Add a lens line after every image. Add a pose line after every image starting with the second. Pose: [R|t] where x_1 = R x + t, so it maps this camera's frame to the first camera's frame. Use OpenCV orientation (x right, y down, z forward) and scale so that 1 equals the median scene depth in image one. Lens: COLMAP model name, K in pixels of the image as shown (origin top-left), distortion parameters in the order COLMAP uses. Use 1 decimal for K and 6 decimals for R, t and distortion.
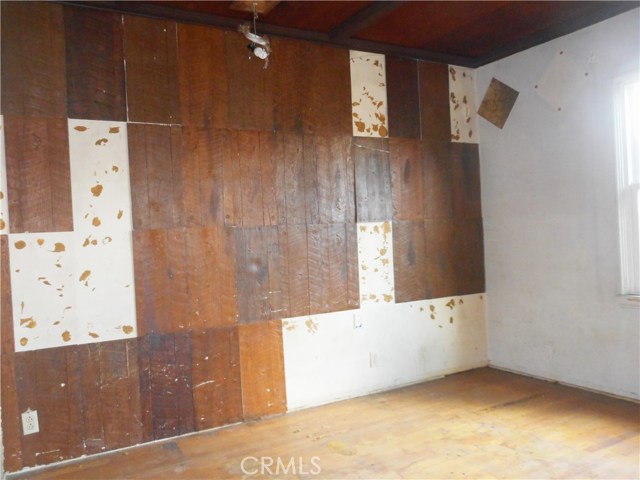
lens RADIAL K [[551.9, 0, 319.4], [0, 551.9, 237.2], [0, 0, 1]] dist [-0.009136, -0.000319]
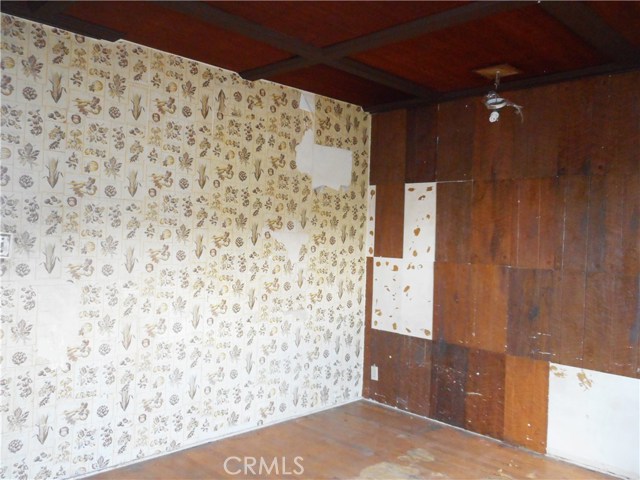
lens RADIAL K [[551.9, 0, 319.4], [0, 551.9, 237.2], [0, 0, 1]] dist [-0.009136, -0.000319]
pose [[0.247234, 0.057314, -0.967259, 0.906598], [-0.051943, 0.997598, 0.045835, -0.120209], [0.967563, 0.038910, 0.249617, 0.382504]]
